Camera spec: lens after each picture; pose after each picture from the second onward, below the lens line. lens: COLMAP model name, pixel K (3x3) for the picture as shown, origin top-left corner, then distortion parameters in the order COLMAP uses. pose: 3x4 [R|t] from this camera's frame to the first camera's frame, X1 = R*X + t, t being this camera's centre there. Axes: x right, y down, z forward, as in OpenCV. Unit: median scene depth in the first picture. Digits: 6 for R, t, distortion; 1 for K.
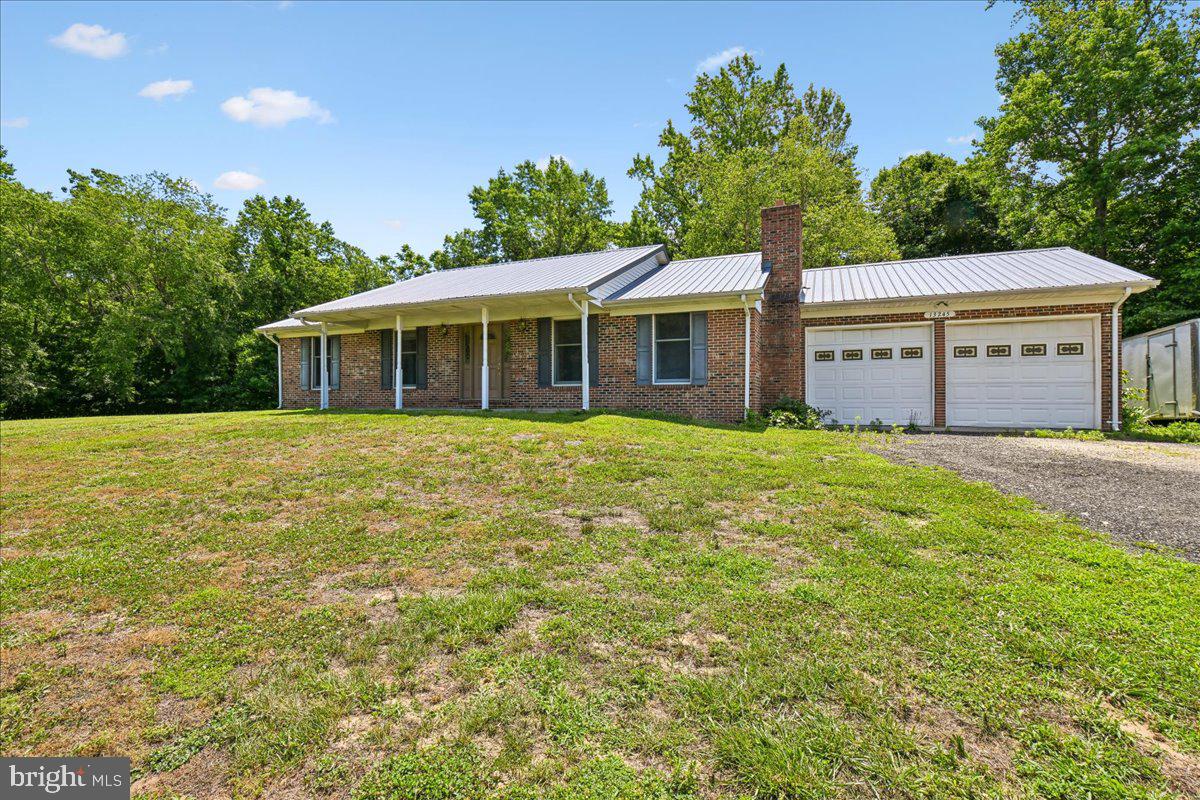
lens RADIAL K [[507.7, 0, 600.0], [0, 507.7, 400.0], [0, 0, 1]] dist [-0.003072, -0.000101]
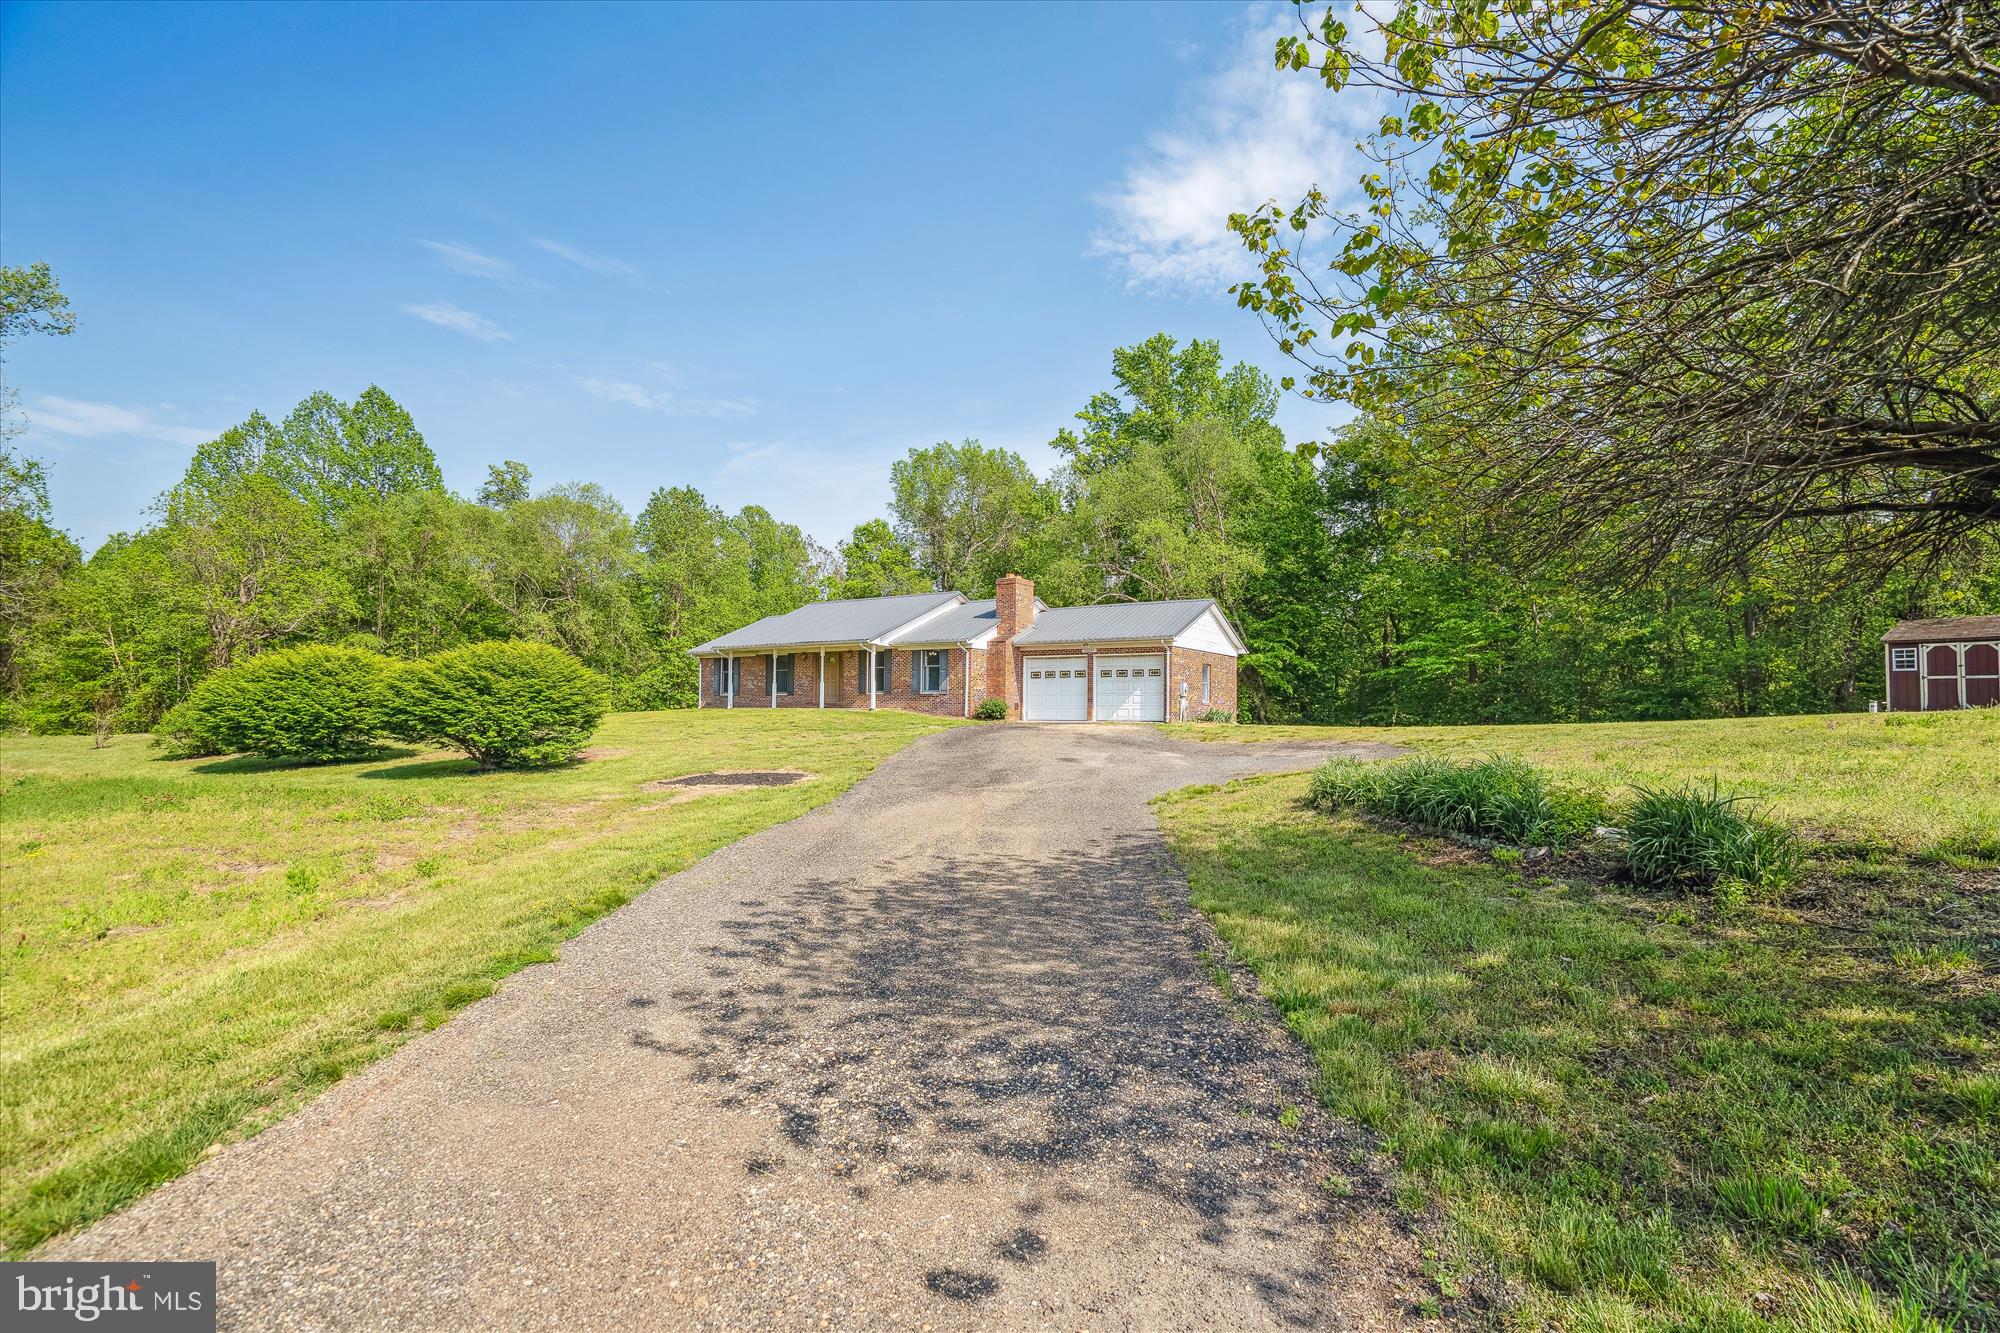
lens RADIAL K [[846.2, 0, 1000.0], [0, 846.2, 666.5], [0, 0, 1]] dist [-0.003072, -0.000101]
pose [[0.985446, 0.001555, -0.169981, 0.798645], [-0.009731, 0.998834, -0.047278, 0.010349], [0.169710, 0.048244, 0.984312, -1.584914]]
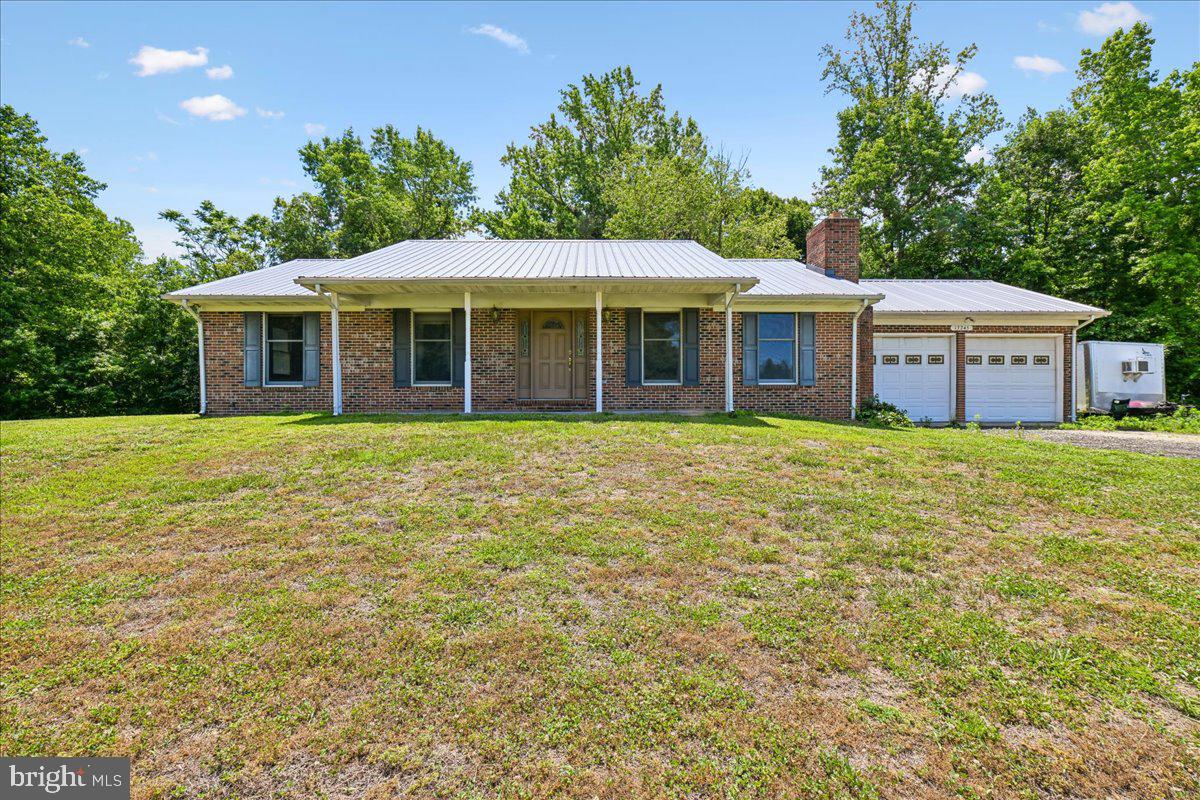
lens RADIAL K [[507.7, 0, 600.0], [0, 507.7, 400.0], [0, 0, 1]] dist [-0.003072, -0.000101]
pose [[0.922548, -0.001923, 0.385878, -0.539472], [0.002040, 0.999998, 0.000106, -0.001474], [-0.385878, 0.000689, 0.922550, 0.217897]]
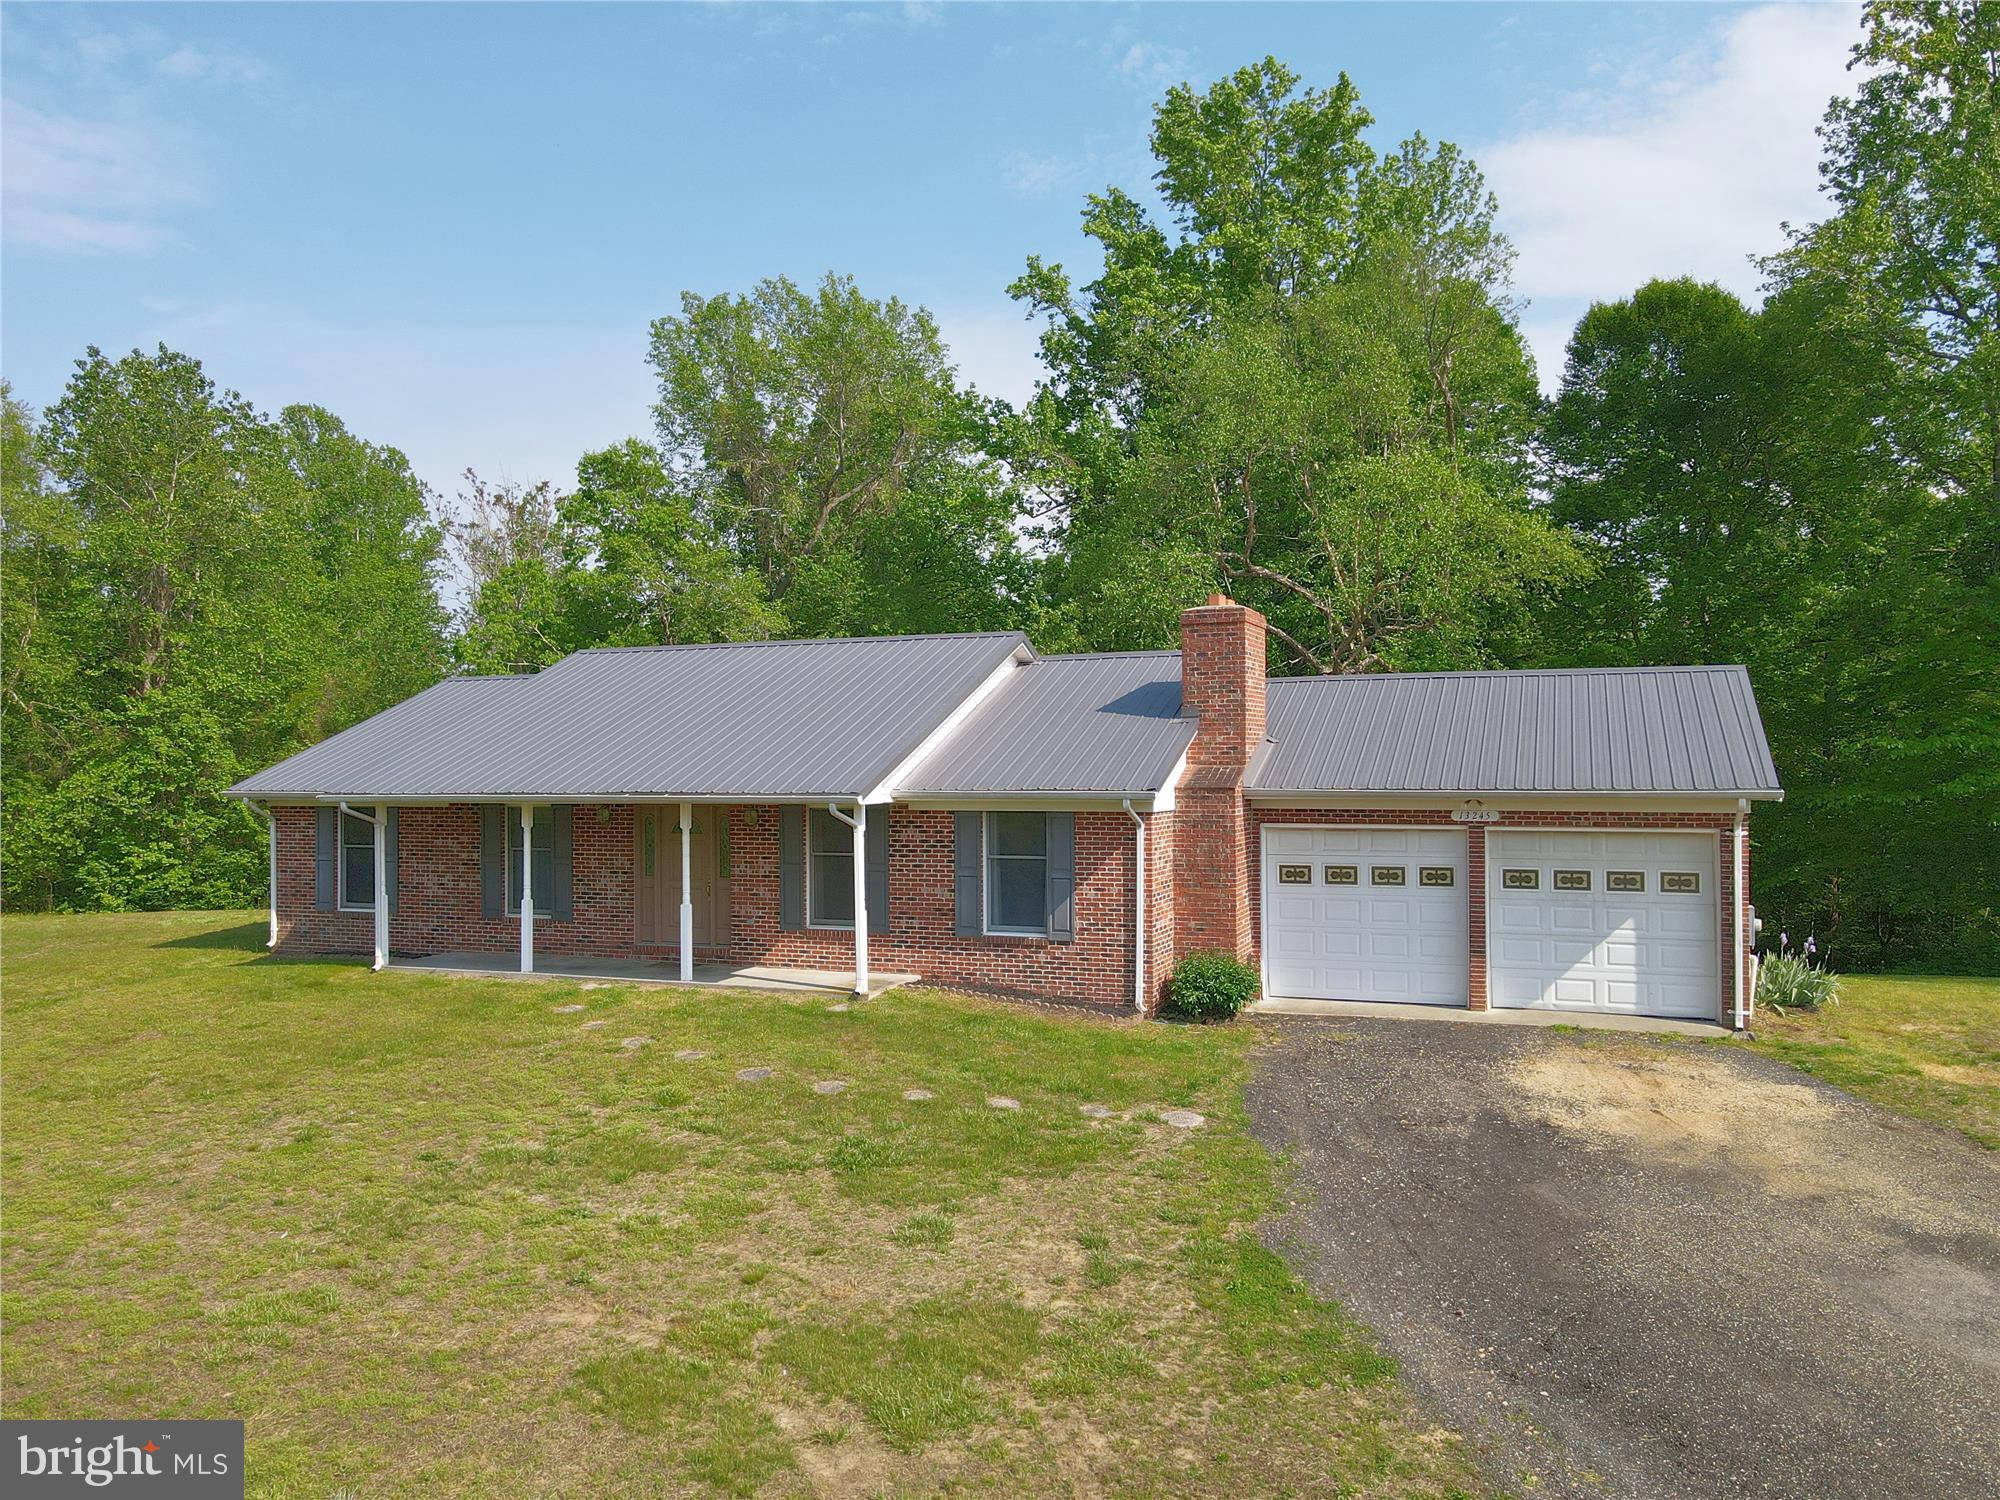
lens RADIAL K [[1378.3, 0, 1012.4], [0, 1378.3, 761.0], [0, 0, 1]] dist [-0.003022, 0.053278]
pose [[0.999676, -0.004741, 0.025020, 0.096654], [0.004782, 0.999987, -0.001590, -0.218098], [-0.025012, 0.001709, 0.999686, -0.529910]]
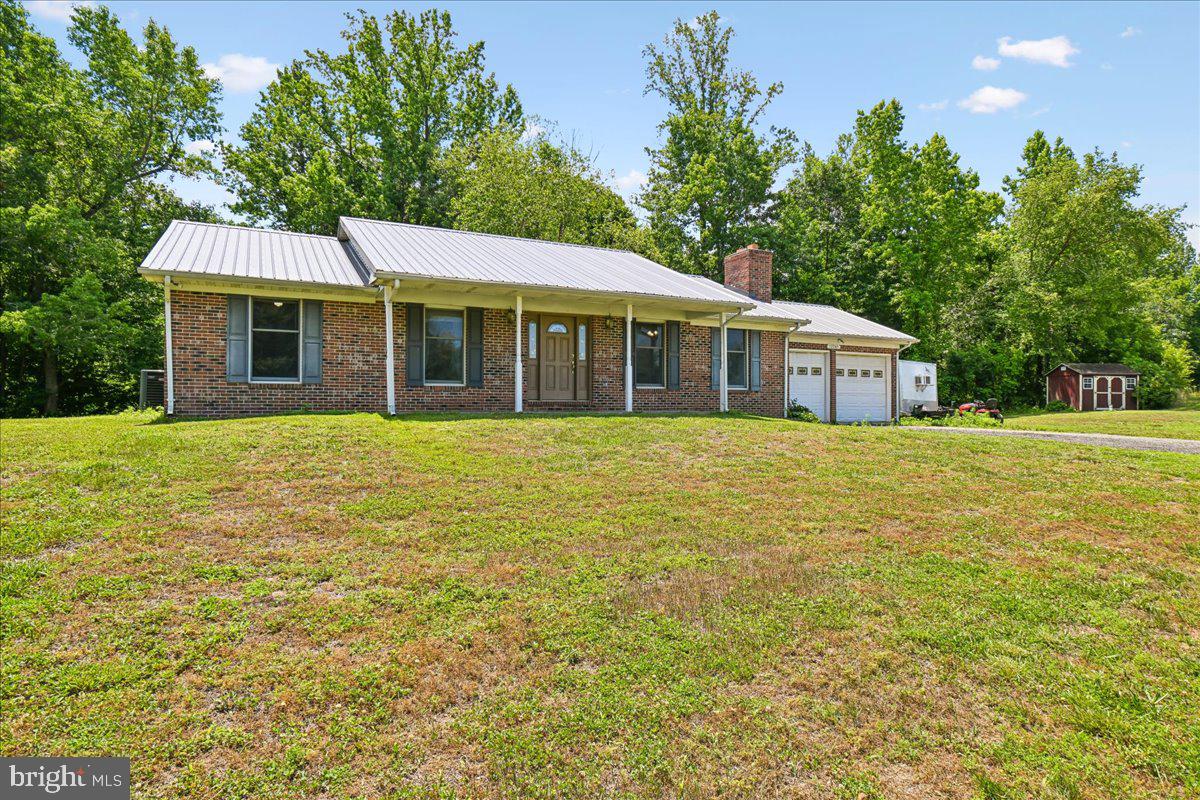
lens RADIAL K [[637.6, 0, 590.8], [0, 637.6, 400.8], [0, 0, 1]] dist [-0.004677, -0.000279]
pose [[0.677480, 0.009168, 0.735484, -1.124997], [-0.001246, 0.999935, -0.011317, 0.011864], [-0.735540, 0.006750, 0.677448, 0.243162]]
